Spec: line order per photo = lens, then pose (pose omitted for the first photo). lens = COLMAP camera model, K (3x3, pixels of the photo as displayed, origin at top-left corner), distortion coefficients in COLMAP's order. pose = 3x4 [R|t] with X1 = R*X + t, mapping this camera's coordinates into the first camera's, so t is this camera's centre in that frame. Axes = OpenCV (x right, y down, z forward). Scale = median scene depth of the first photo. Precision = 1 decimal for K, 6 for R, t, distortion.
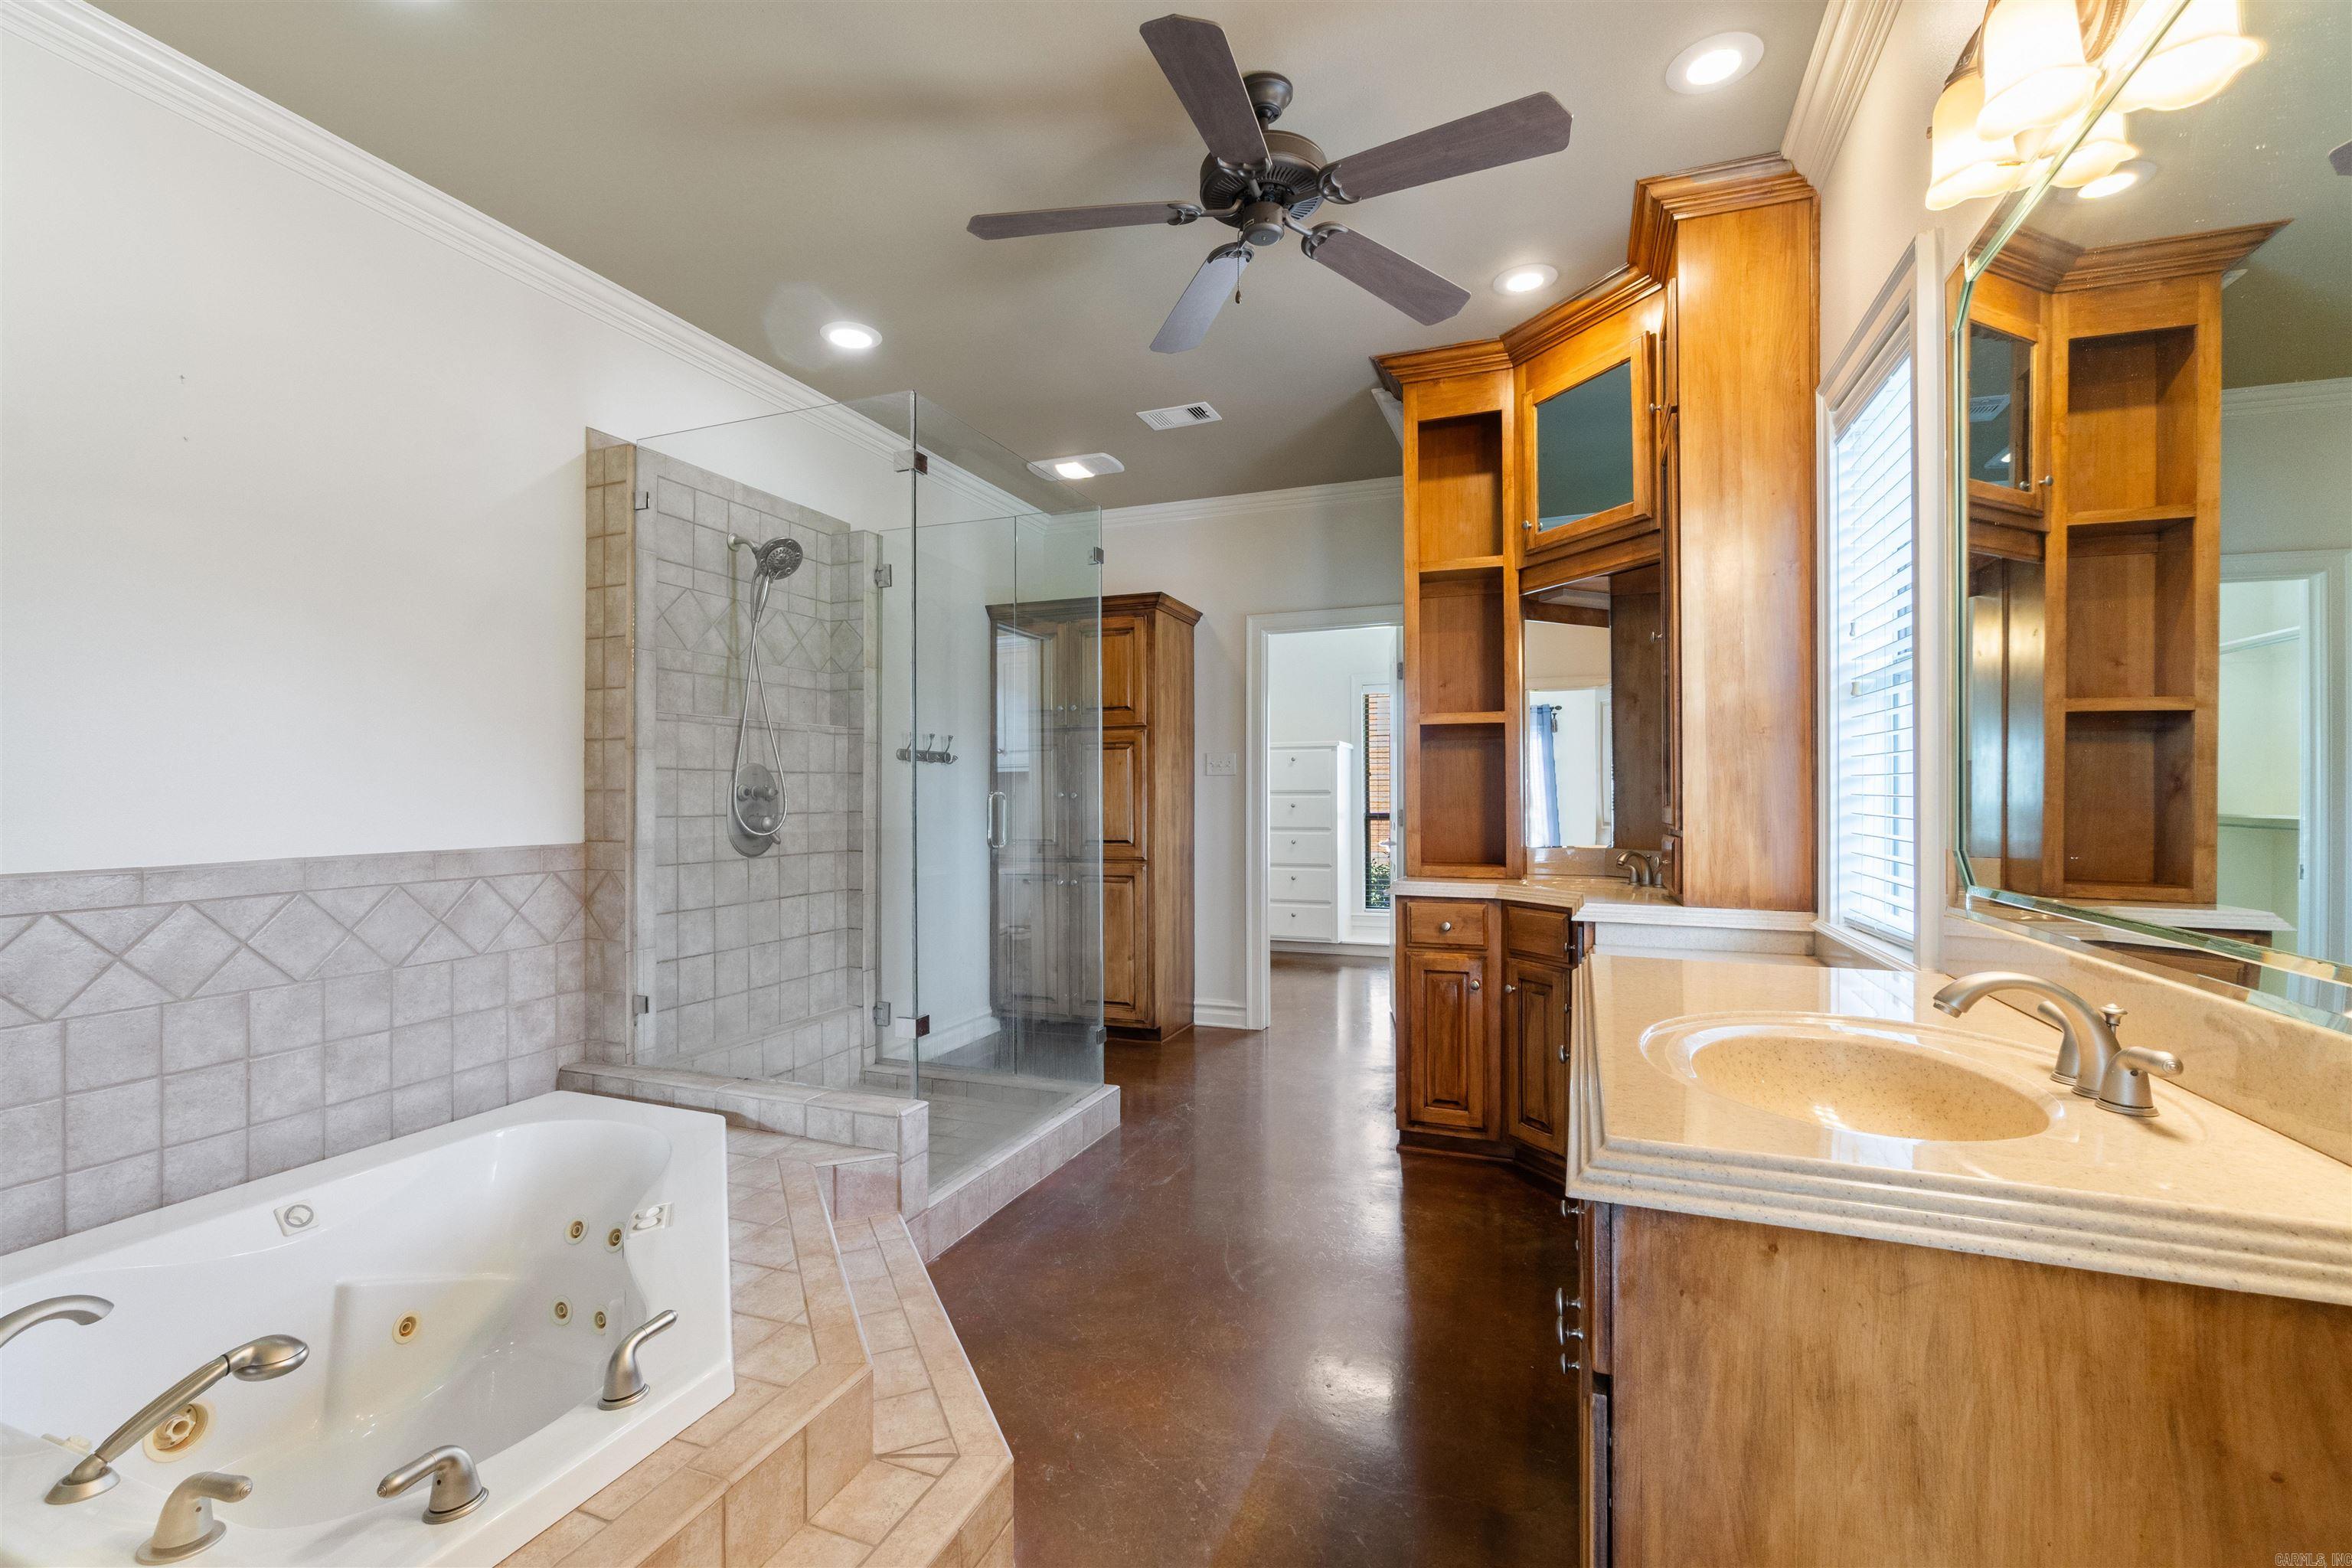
lens RADIAL K [[1022.7, 0, 1168.9], [0, 1022.7, 789.3], [0, 0, 1]] dist [-0.002937, -0.000503]
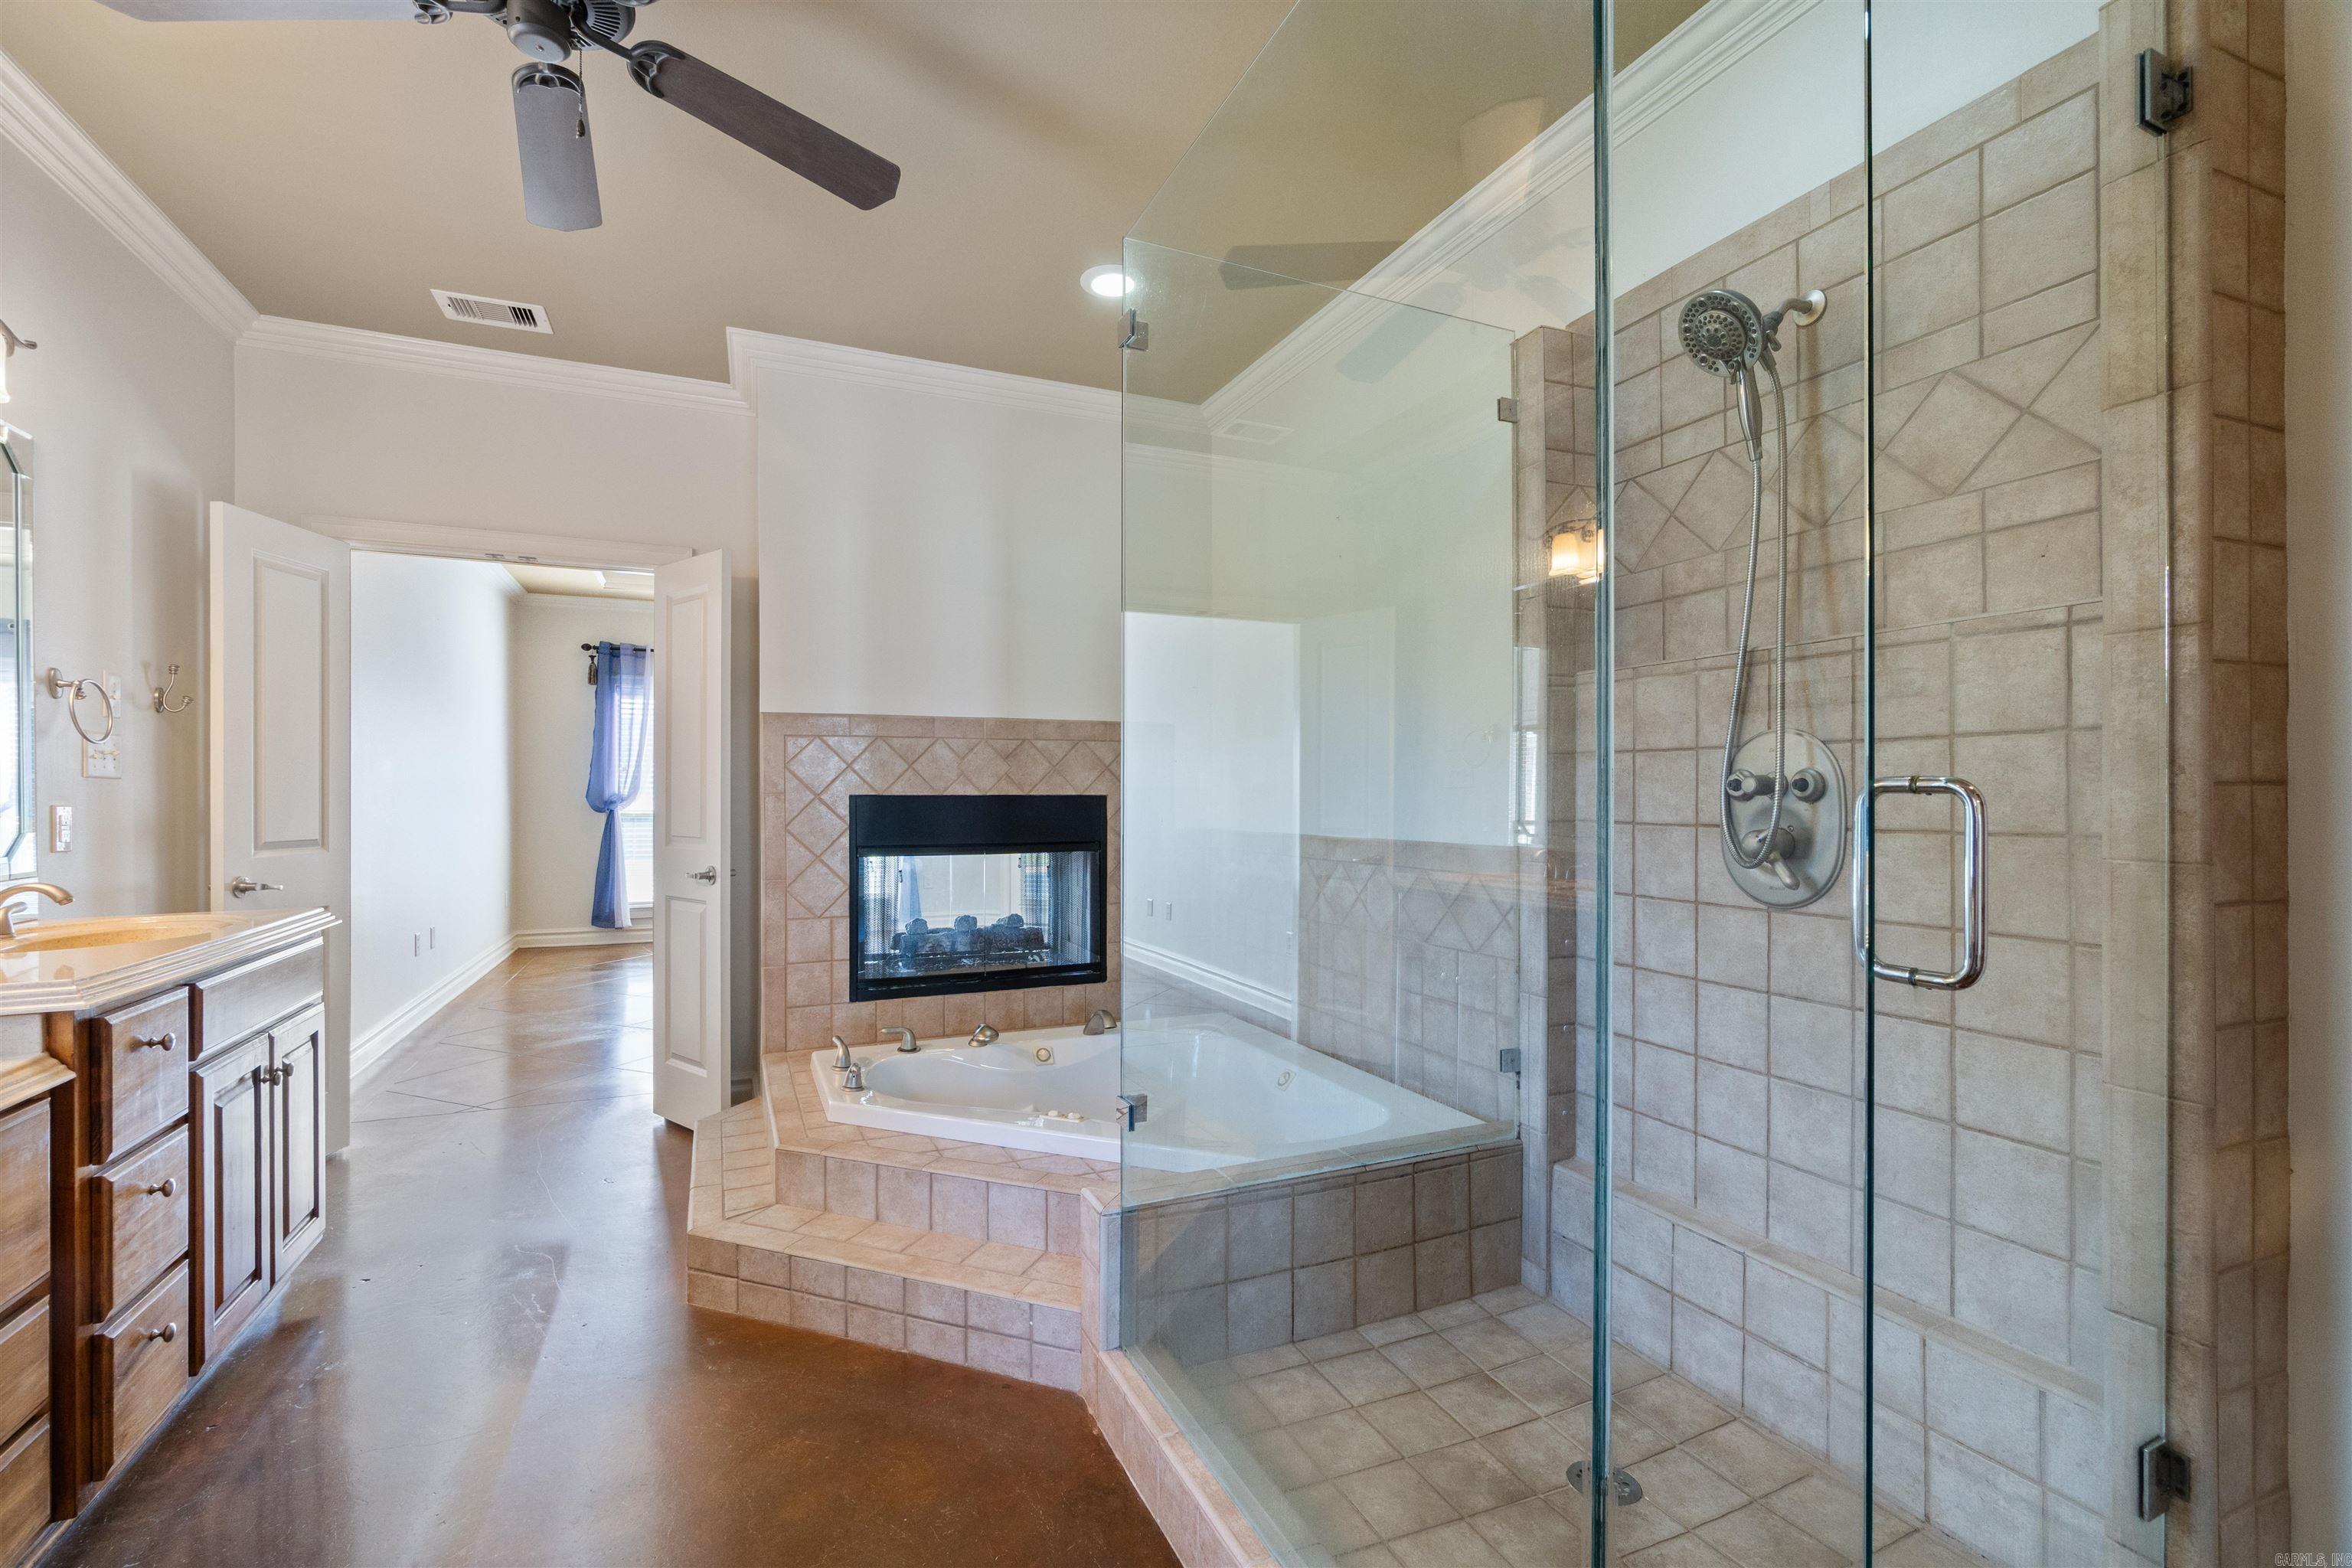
lens RADIAL K [[1022.7, 0, 1165.7], [0, 1022.7, 798.4], [0, 0, 1]] dist [-0.002937, -0.000503]
pose [[-0.707955, 0.000807, -0.706257, 0.194834], [0.001204, 0.999999, -0.000064, 0.010280], [0.706256, -0.000895, -0.707956, 1.224955]]
